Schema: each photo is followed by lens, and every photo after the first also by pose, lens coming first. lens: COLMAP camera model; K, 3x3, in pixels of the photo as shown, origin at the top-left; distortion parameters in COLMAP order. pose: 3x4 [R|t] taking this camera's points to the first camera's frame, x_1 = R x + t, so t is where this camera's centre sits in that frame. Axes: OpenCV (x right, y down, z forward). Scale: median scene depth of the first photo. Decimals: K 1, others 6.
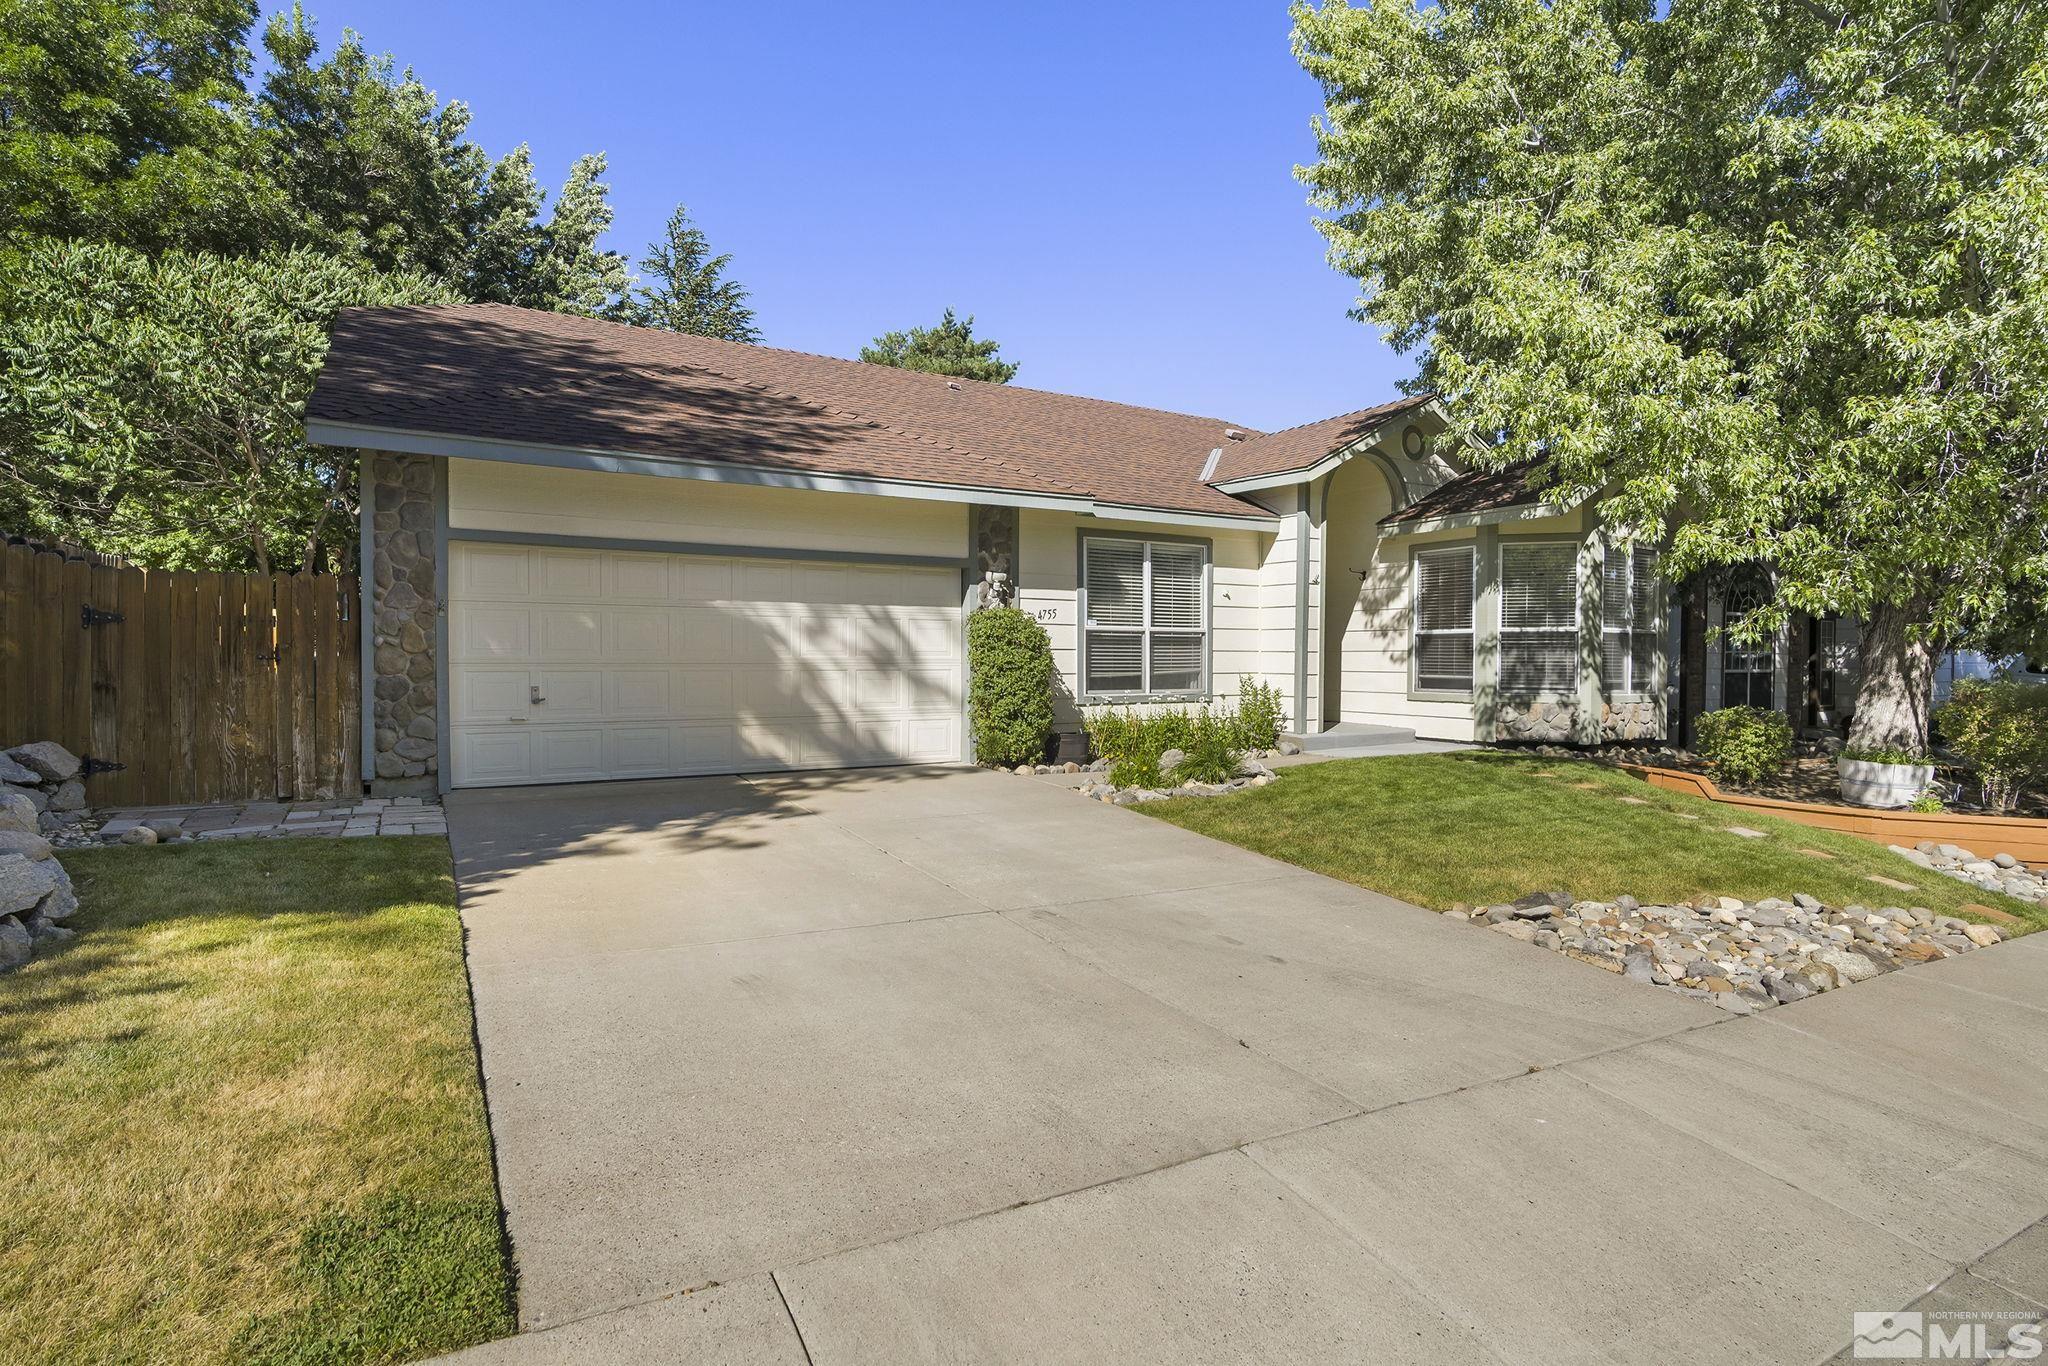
lens RADIAL K [[935.8, 0, 1027.1], [0, 935.8, 686.7], [0, 0, 1]] dist [-0.003315, 0.000192]
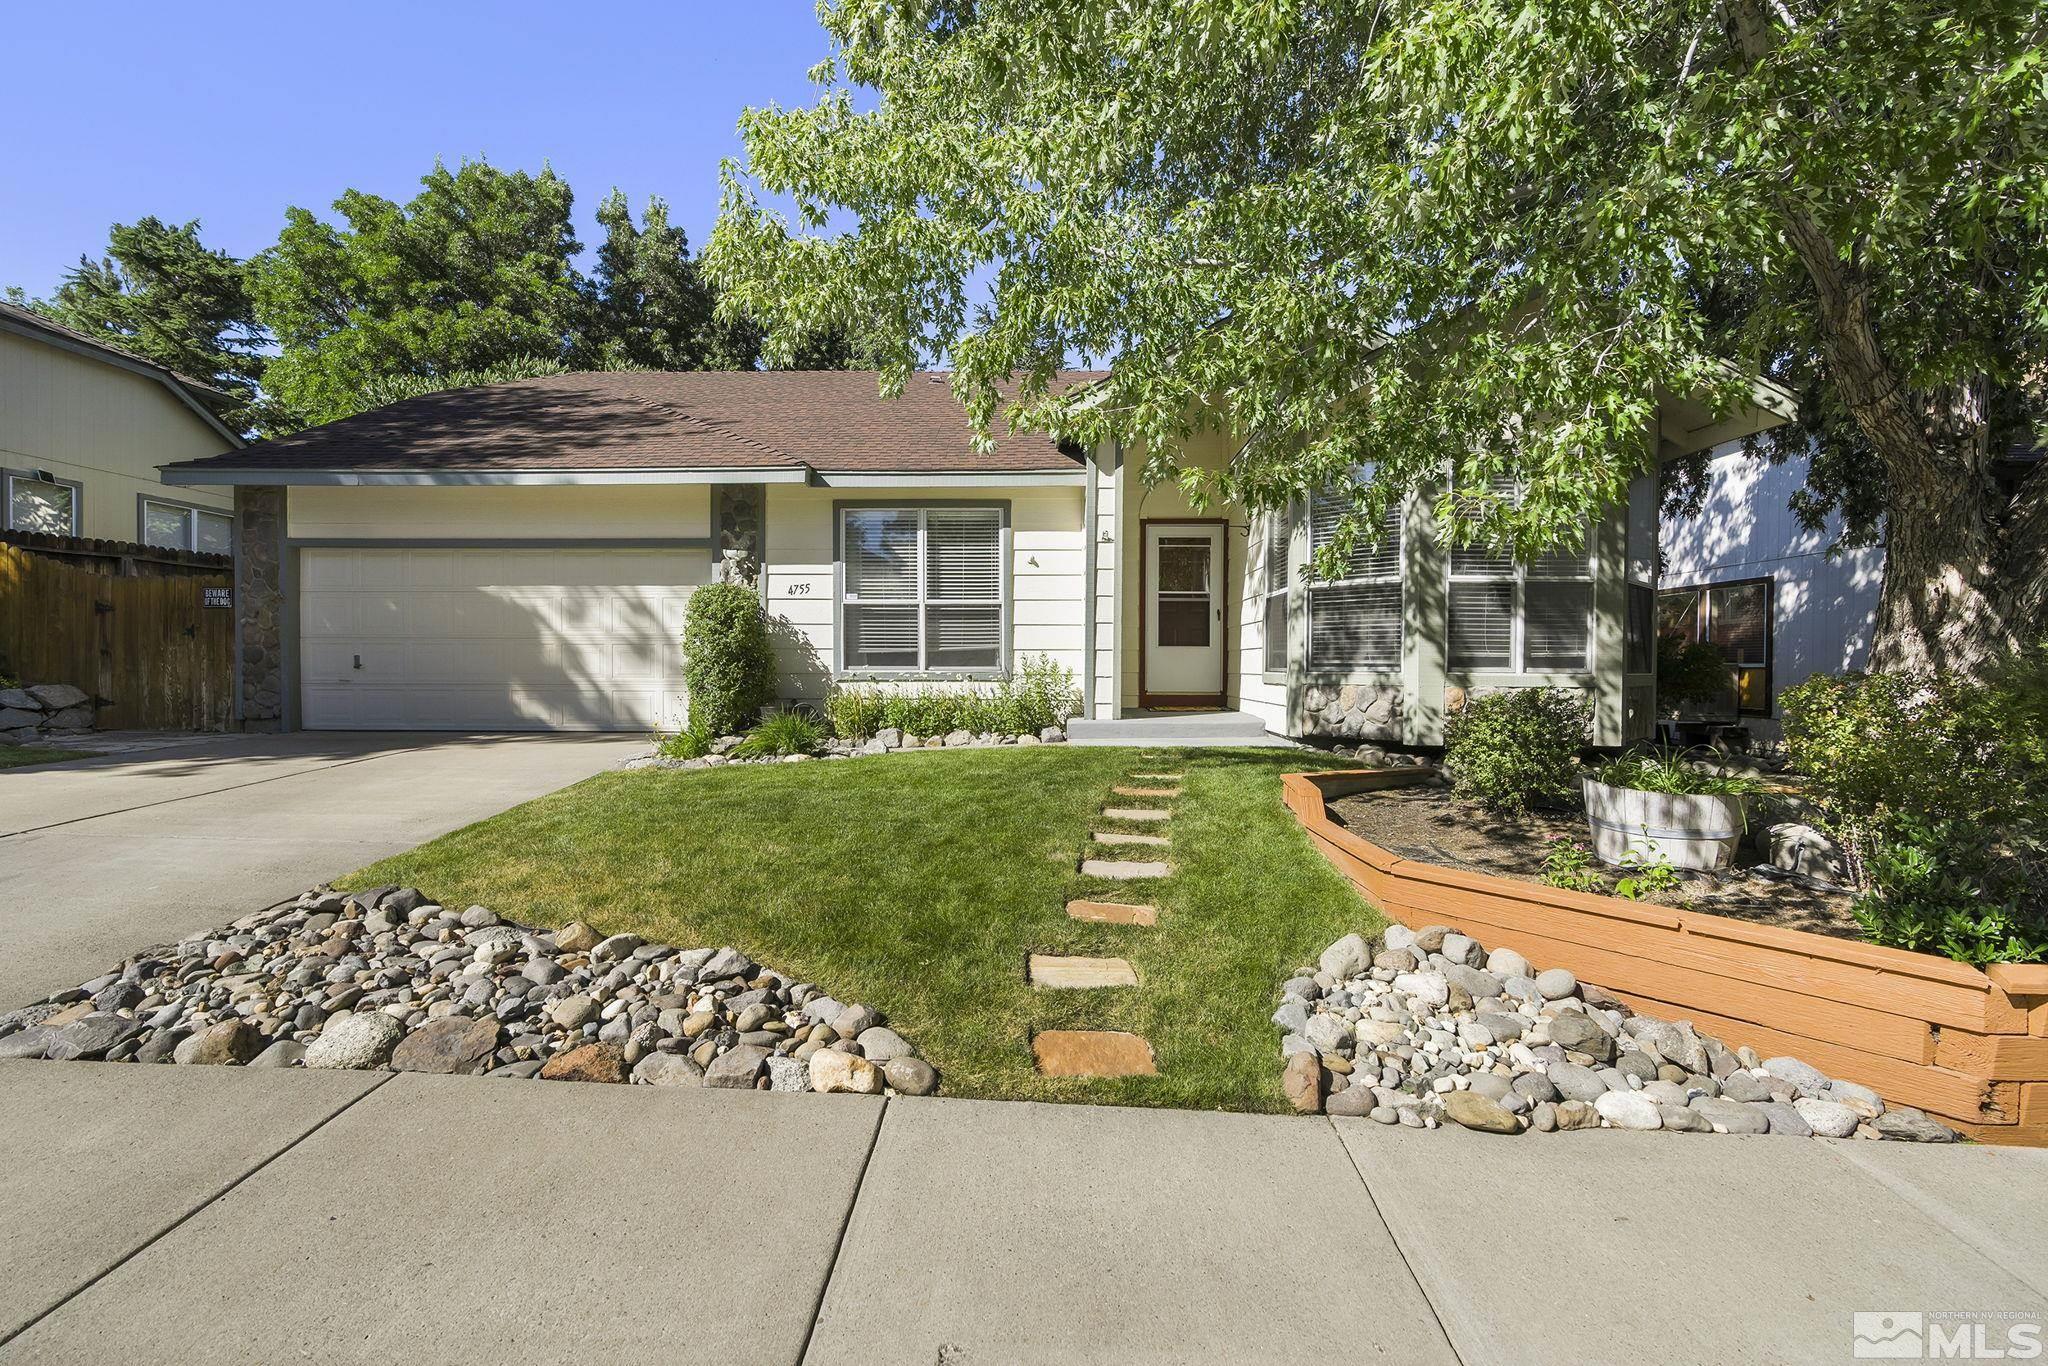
lens RADIAL K [[840.0, 0, 1024.0], [0, 840.0, 683.0], [0, 0, 1]] dist [-0.025509, -0.000097]
pose [[0.880663, 0.009955, -0.473638, 0.635496], [-0.013341, 0.999904, -0.003791, 0.022155], [0.473555, 0.009658, 0.880711, 0.316136]]
